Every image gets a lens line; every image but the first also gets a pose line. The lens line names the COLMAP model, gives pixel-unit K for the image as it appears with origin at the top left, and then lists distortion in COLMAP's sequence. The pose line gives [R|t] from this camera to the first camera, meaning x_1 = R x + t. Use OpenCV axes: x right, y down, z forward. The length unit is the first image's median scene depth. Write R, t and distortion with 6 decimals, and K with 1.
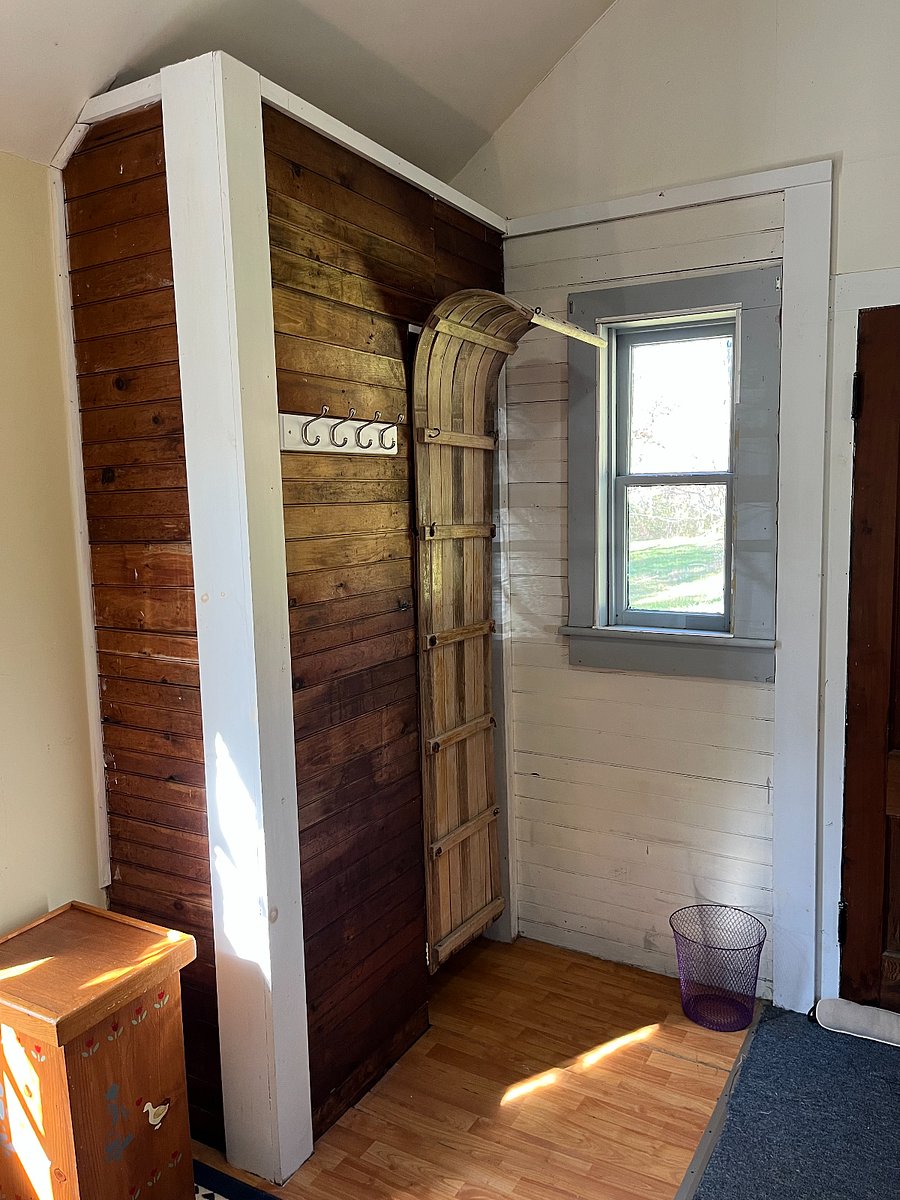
lens RADIAL K [[935.9, 0, 451.1], [0, 935.9, 597.3], [0, 0, 1]] dist [0.046615, -0.026258]
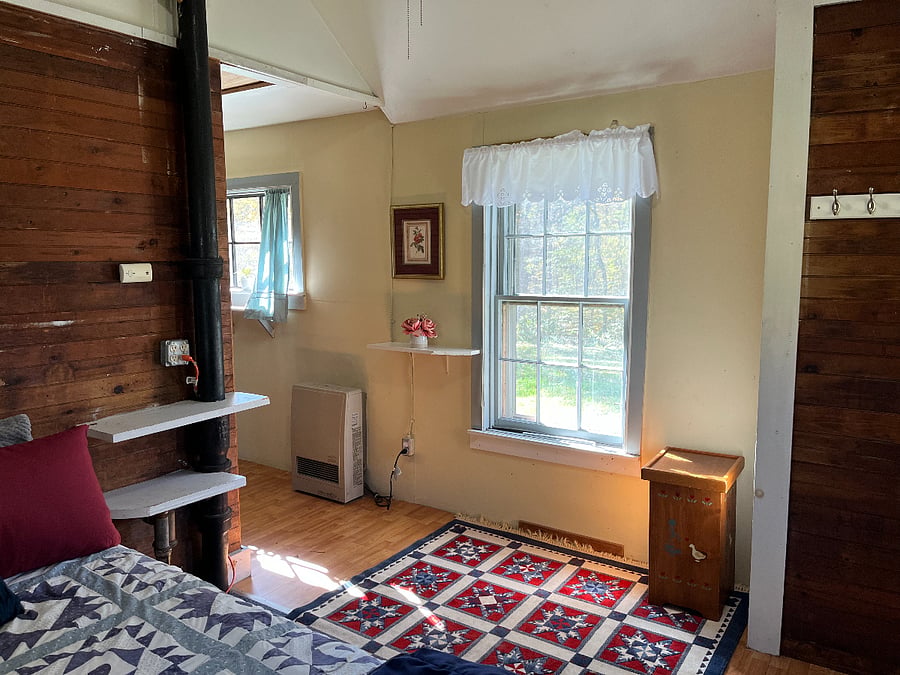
lens RADIAL K [[701.9, 0, 449.9], [0, 701.9, 335.4], [0, 0, 1]] dist [0.046615, -0.026258]
pose [[-0.082876, 0.139103, -0.986804, 1.047834], [-0.113254, 0.982481, 0.148005, -0.069127], [0.990104, 0.124026, -0.065670, 0.472576]]
